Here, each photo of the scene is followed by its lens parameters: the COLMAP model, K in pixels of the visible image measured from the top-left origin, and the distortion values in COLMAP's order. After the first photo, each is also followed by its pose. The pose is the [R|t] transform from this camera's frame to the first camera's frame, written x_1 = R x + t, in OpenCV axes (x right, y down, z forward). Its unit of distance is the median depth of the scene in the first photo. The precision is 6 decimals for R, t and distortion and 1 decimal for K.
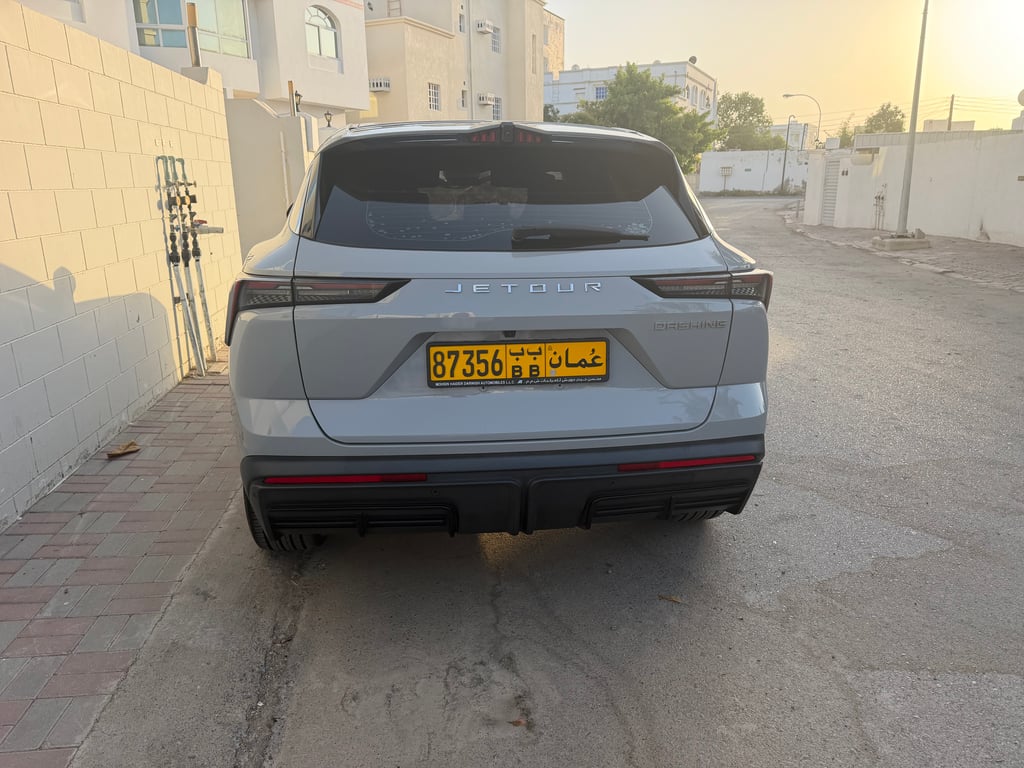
lens RADIAL K [[741.6, 0, 512.0], [0, 741.6, 384.0], [0, 0, 1]] dist [0.001237, 0.000105]
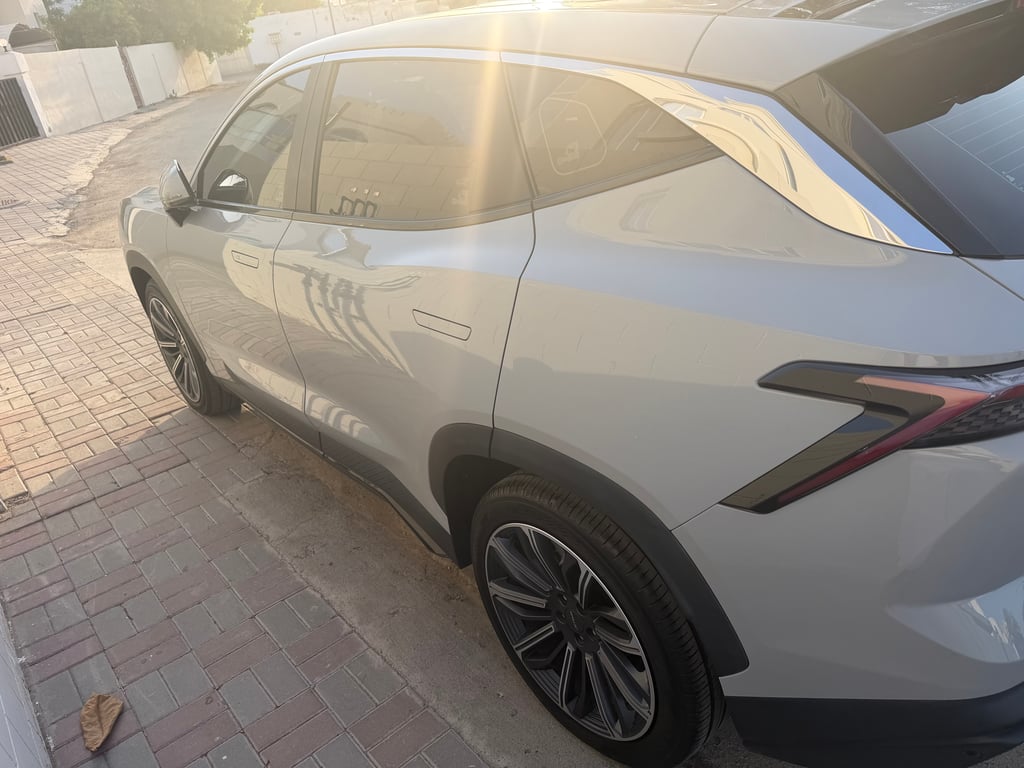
lens RADIAL K [[741.6, 0, 512.0], [0, 741.6, 384.0], [0, 0, 1]] dist [0.001237, 0.000105]
pose [[0.820399, -0.344204, 0.456583, -0.362016], [0.267202, 0.936747, 0.226069, -0.146568], [-0.505517, -0.063467, 0.860479, 0.335082]]
